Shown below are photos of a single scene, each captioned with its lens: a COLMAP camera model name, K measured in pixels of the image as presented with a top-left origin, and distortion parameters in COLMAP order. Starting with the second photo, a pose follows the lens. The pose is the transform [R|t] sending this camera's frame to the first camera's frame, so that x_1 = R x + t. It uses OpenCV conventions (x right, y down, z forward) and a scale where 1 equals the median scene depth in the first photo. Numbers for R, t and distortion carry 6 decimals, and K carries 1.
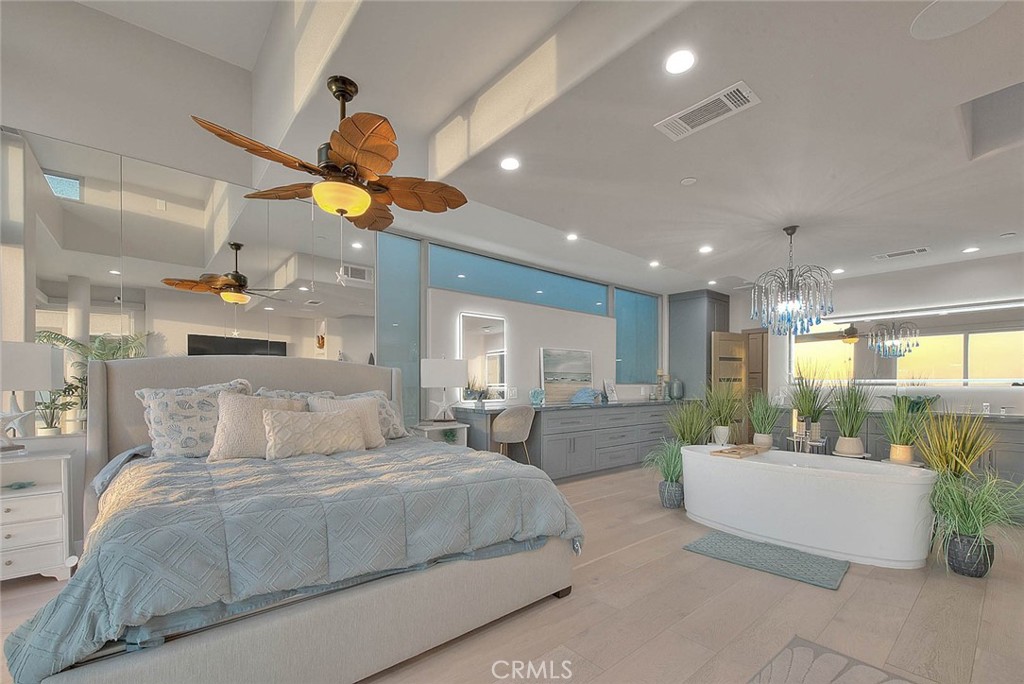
lens RADIAL K [[417.7, 0, 484.7], [0, 417.7, 382.0], [0, 0, 1]] dist [-0.000724, 0.000054]
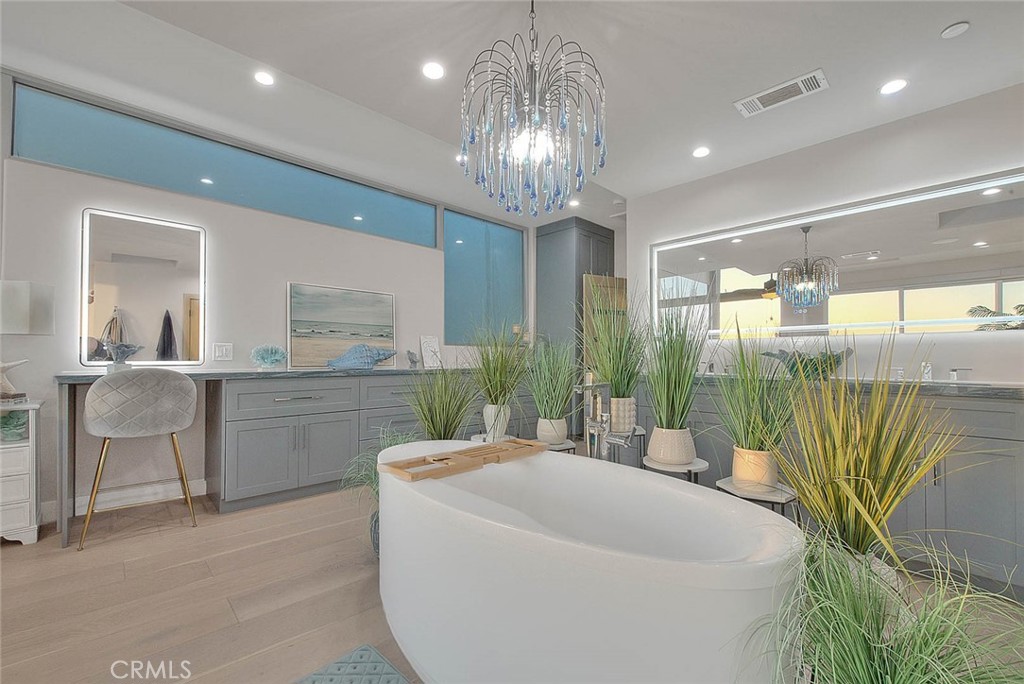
lens RADIAL K [[401.6, 0, 514.4], [0, 401.6, 348.1], [0, 0, 1]] dist [0.000067, 0.000088]
pose [[0.996639, 0.004882, 0.081774, 0.471380], [-0.002910, 0.999703, -0.024216, 0.036176], [-0.081867, 0.023897, 0.996357, 0.393741]]
